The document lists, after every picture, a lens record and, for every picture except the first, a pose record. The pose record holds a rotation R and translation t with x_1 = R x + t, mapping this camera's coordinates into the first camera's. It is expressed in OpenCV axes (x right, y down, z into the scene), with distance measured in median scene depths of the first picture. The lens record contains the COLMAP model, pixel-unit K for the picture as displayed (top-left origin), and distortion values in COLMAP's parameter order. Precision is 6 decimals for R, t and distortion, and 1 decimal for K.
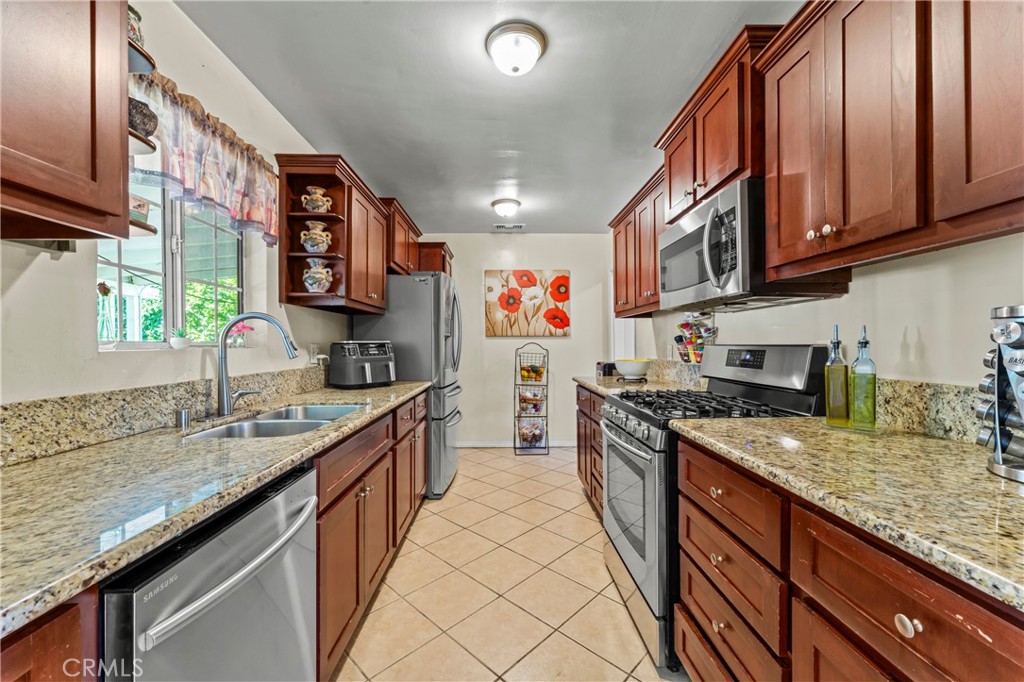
lens RADIAL K [[404.0, 0, 509.5], [0, 404.0, 345.7], [0, 0, 1]] dist [0.000034, -0.000100]
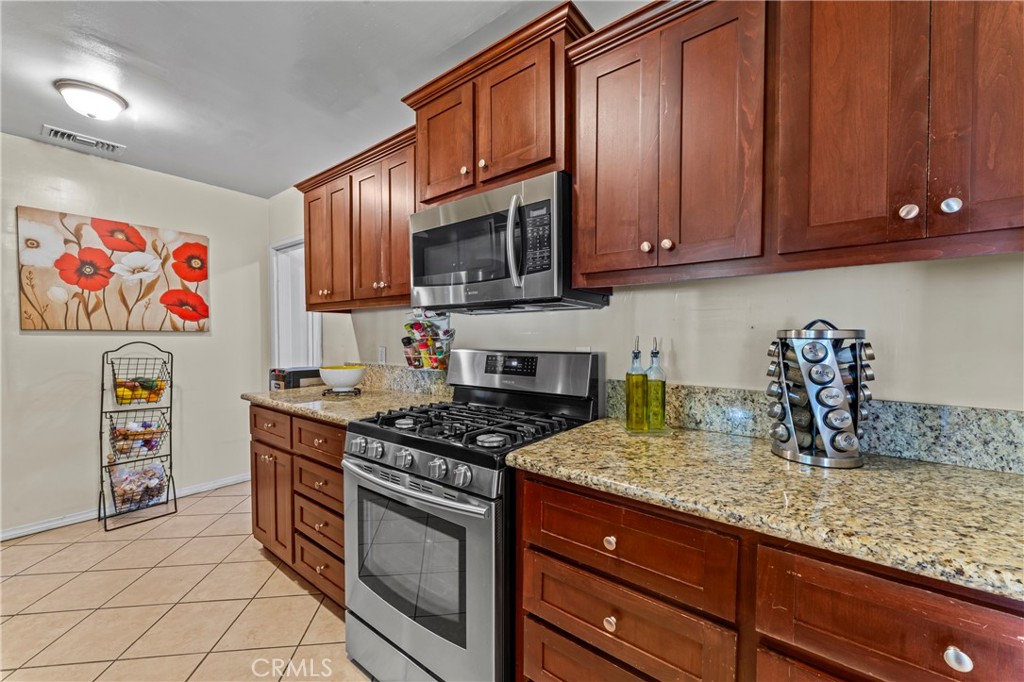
lens RADIAL K [[404.0, 0, 509.5], [0, 404.0, 345.7], [0, 0, 1]] dist [0.000034, -0.000100]
pose [[0.635941, -0.009452, 0.771679, -0.112835], [-0.001956, 0.999902, 0.013860, -0.020312], [-0.771735, -0.010324, 0.635861, 0.295462]]
